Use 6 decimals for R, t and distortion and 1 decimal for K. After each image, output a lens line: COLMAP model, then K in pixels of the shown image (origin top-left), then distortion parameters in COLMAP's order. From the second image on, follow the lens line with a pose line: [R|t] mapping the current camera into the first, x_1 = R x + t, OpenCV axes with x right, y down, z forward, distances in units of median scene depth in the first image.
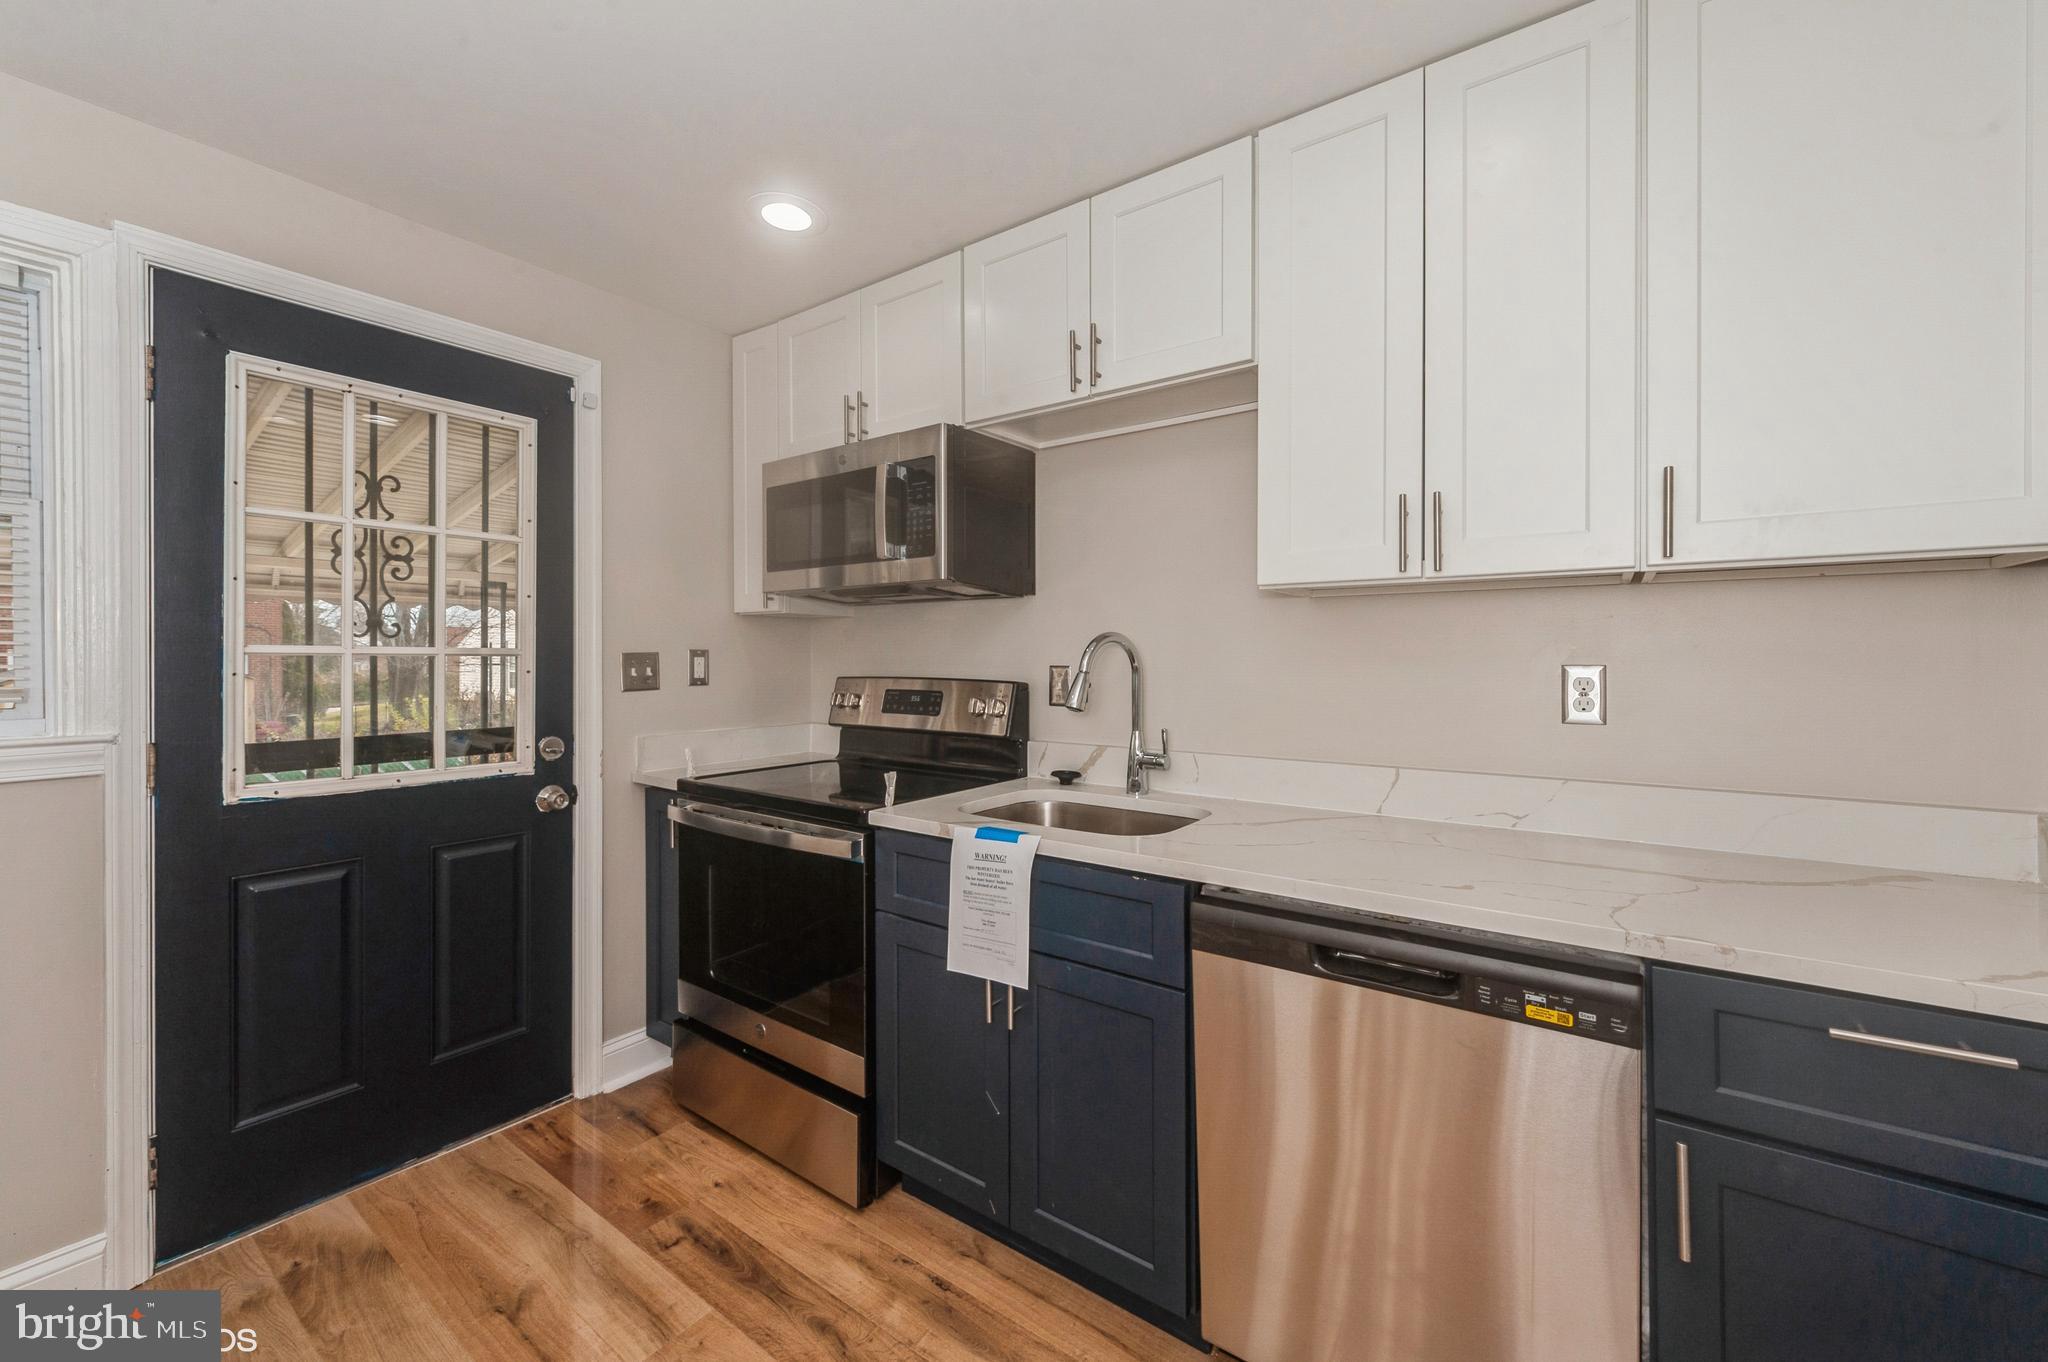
lens RADIAL K [[808.0, 0, 1017.7], [0, 808.0, 686.3], [0, 0, 1]] dist [0.015017, -0.000300]
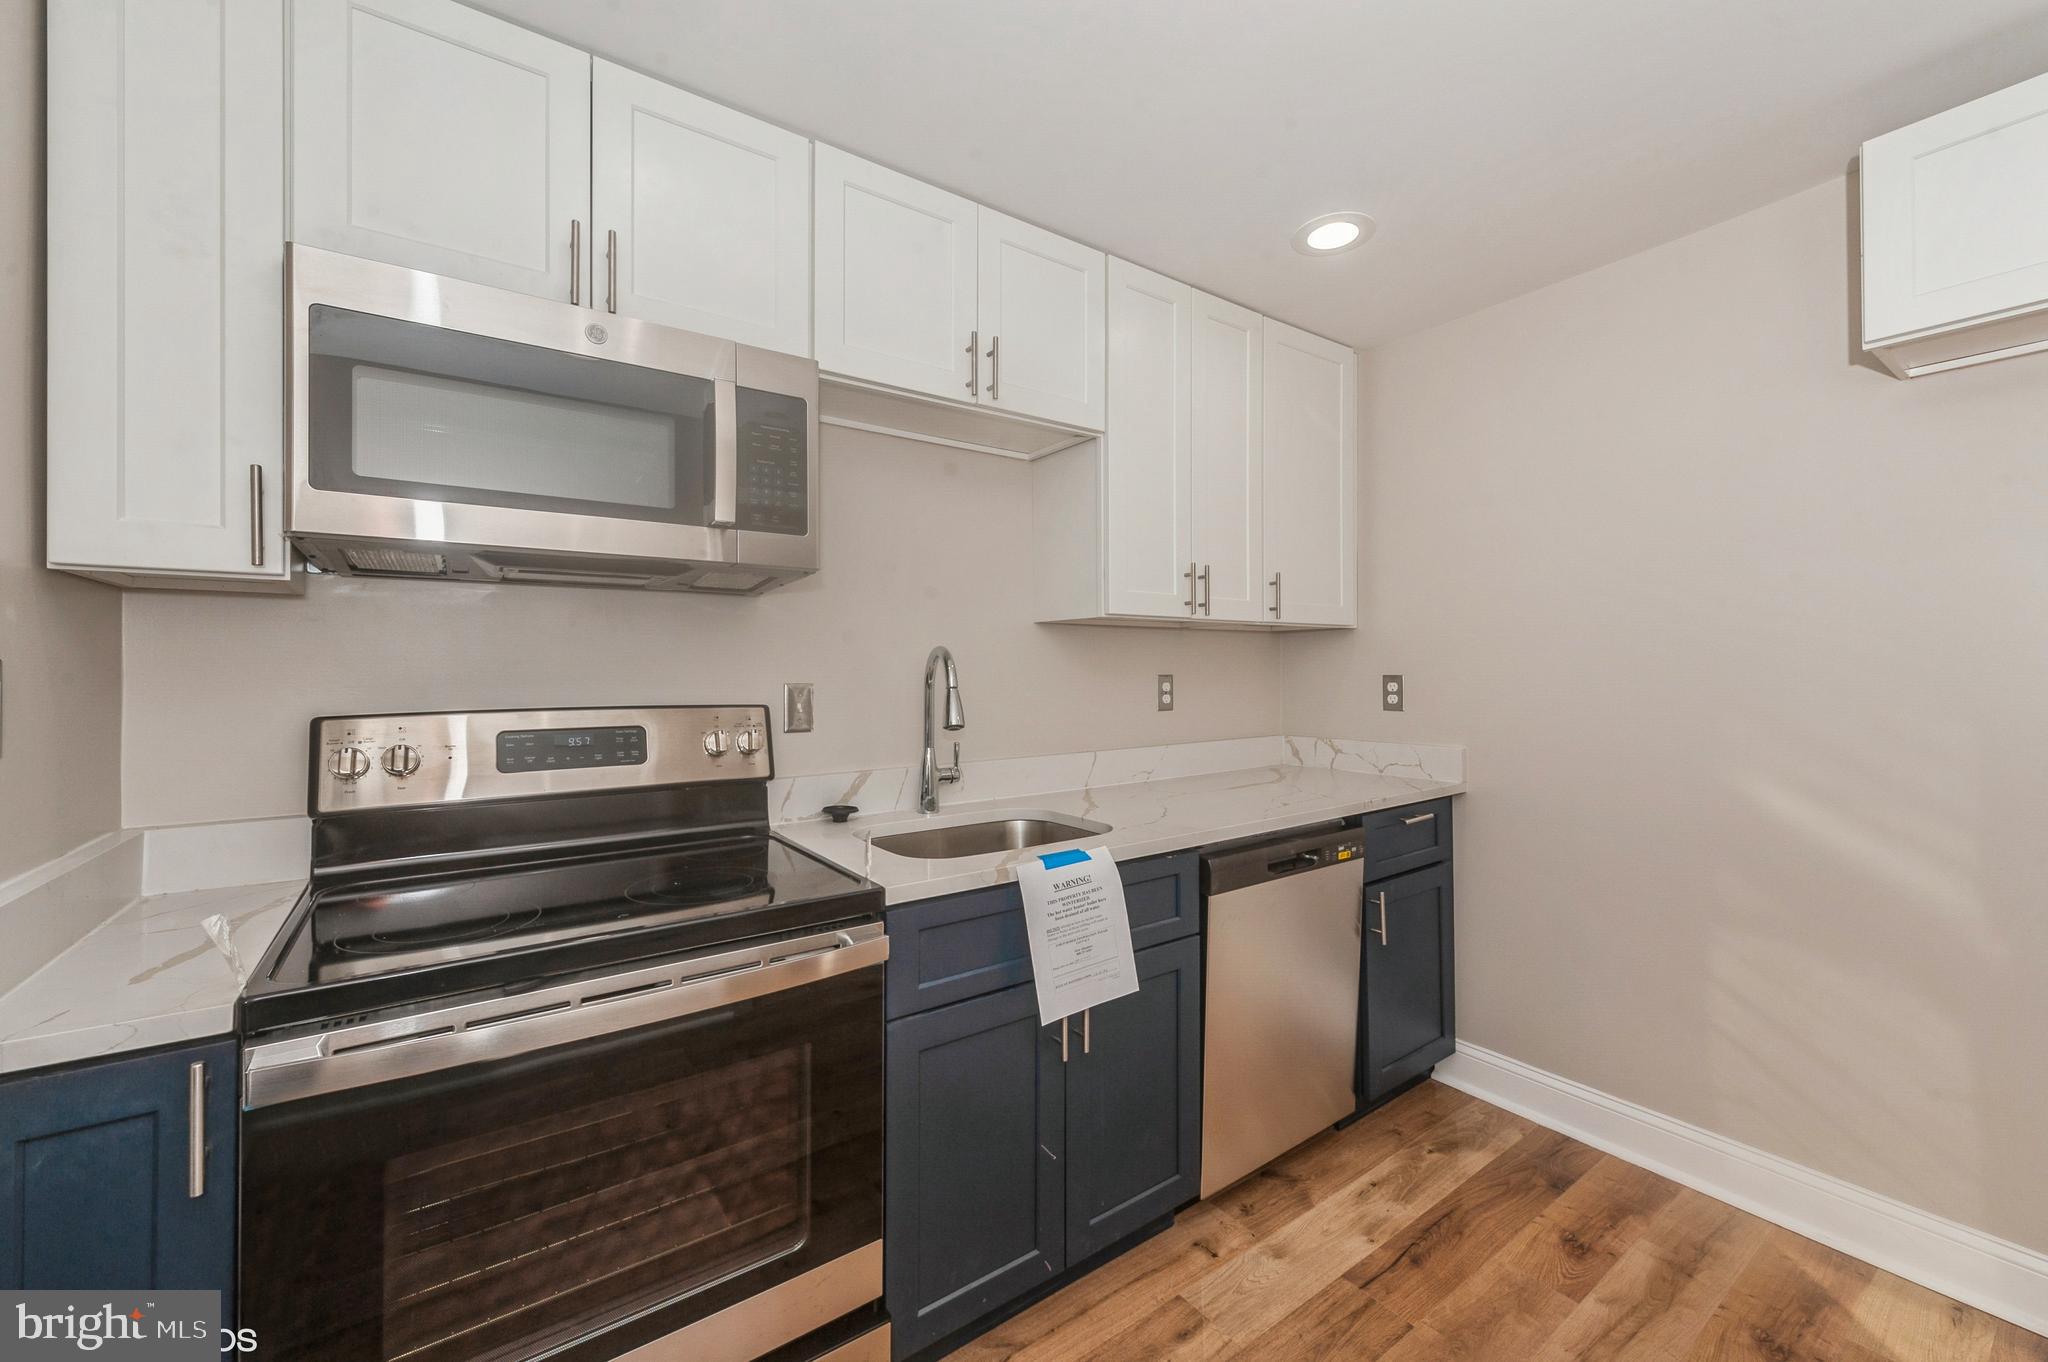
lens RADIAL K [[808.0, 0, 1017.7], [0, 808.0, 686.3], [0, 0, 1]] dist [0.015017, -0.000300]
pose [[0.315952, -0.023016, 0.948496, -0.880963], [0.037910, 0.999214, 0.011619, -0.030539], [-0.948018, 0.032286, 0.316576, 0.696995]]
